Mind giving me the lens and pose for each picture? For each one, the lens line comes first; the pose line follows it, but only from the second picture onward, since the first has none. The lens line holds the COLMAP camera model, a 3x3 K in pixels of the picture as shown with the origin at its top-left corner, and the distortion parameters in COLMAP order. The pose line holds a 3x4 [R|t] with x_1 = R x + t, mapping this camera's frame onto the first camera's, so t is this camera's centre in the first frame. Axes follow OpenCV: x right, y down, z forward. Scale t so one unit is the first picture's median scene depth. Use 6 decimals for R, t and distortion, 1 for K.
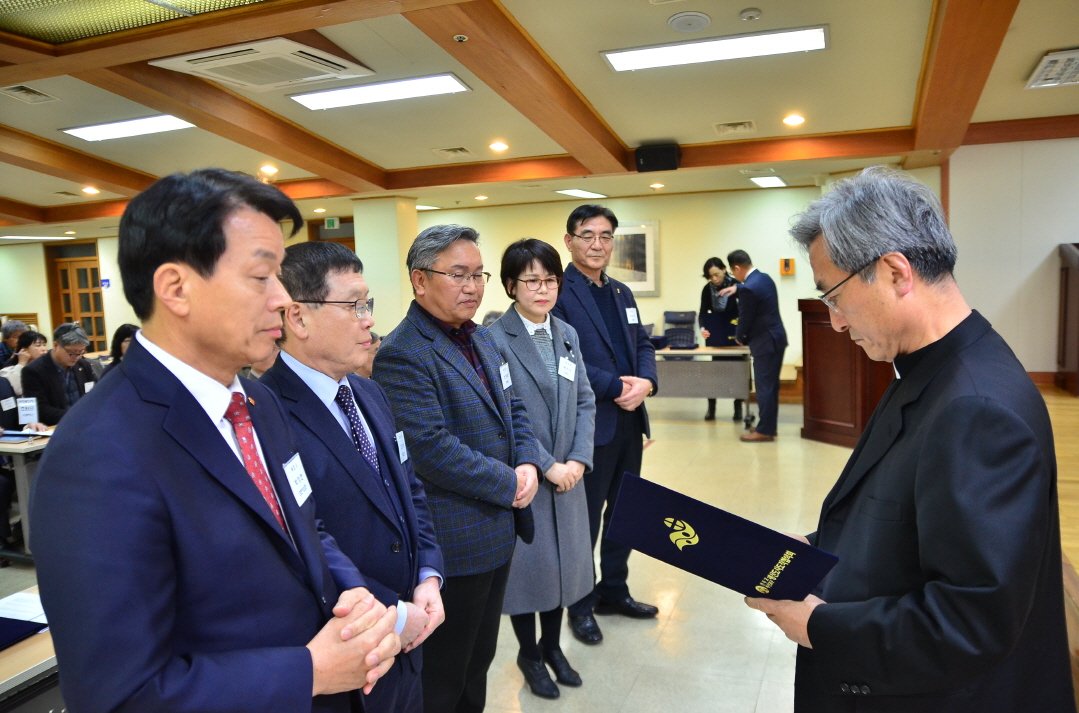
lens RADIAL K [[813.0, 0, 556.6], [0, 813.0, 359.4], [0, 0, 1]] dist [-0.112657, 0.080757]
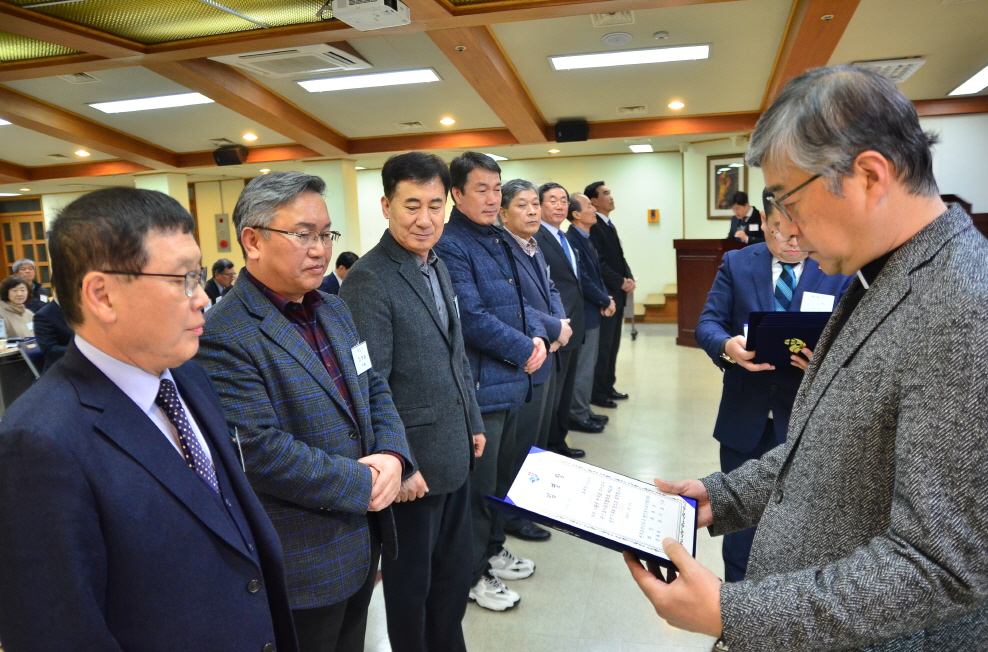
lens RADIAL K [[740.5, 0, 500.0], [0, 740.5, 326.2], [0, 0, 1]] dist [-0.098177, 0.044404]
pose [[0.992894, -0.021235, 0.117092, -0.135804], [0.017815, 0.999386, 0.030185, 0.027620], [-0.117661, -0.027885, 0.992662, -0.179714]]
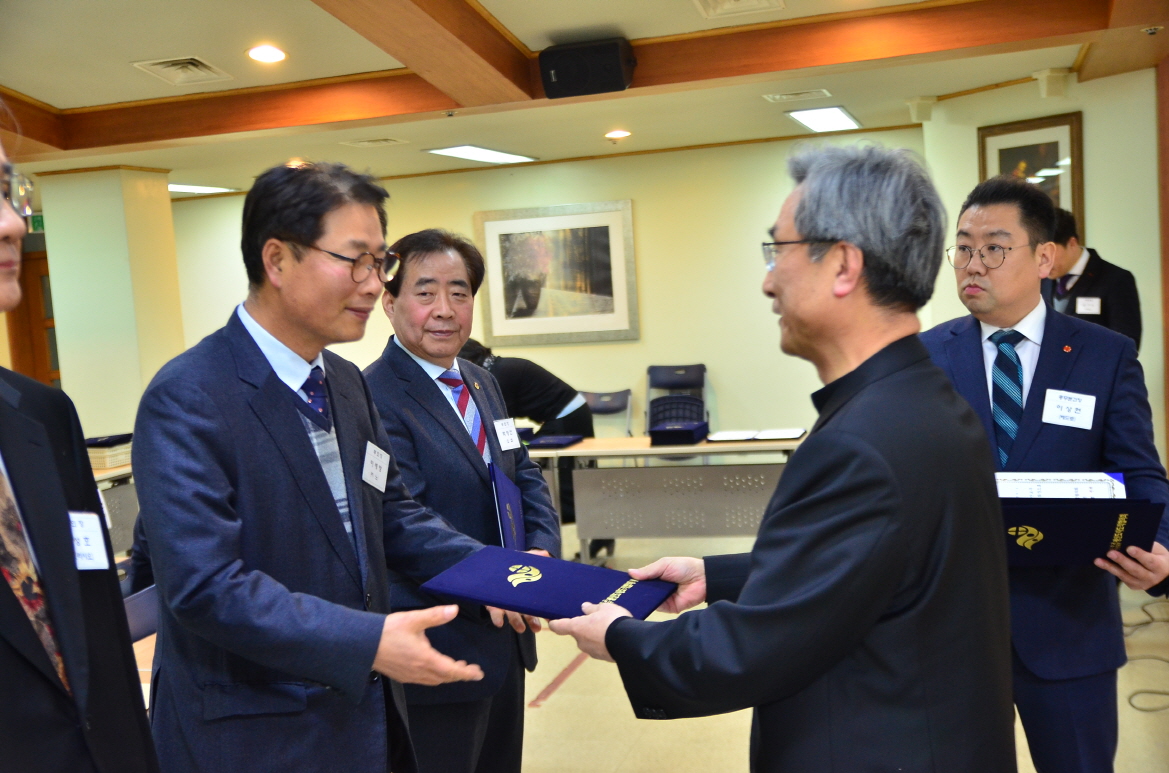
lens RADIAL K [[1275.2, 0, 600.8], [0, 1275.2, 402.0], [0, 0, 1]] dist [-0.006003, 0.000000]
pose [[0.997702, -0.037090, 0.056705, 0.081589], [0.038327, 0.999047, -0.020877, -0.029089], [-0.055877, 0.023002, 0.998173, 0.224324]]
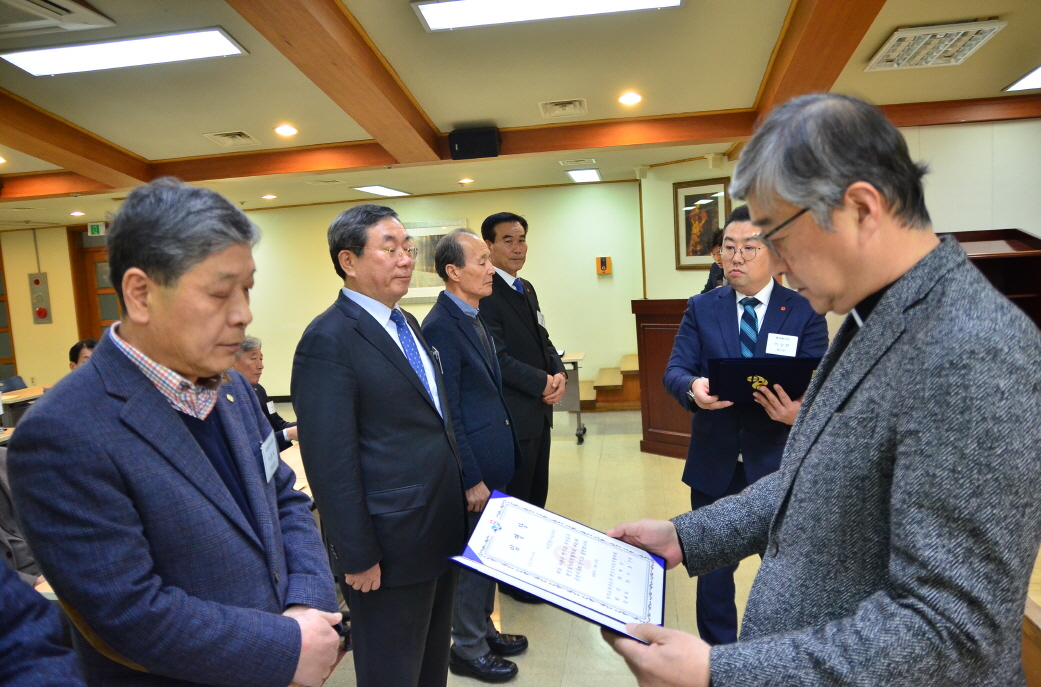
lens RADIAL K [[784.3, 0, 521.2], [0, 784.3, 354.4], [0, 0, 1]] dist [-0.112657, 0.080757]
pose [[0.977310, -0.043595, 0.207281, -0.009311], [0.044965, 0.998987, -0.001904, -0.019086], [-0.206988, 0.011181, 0.978280, 0.171451]]
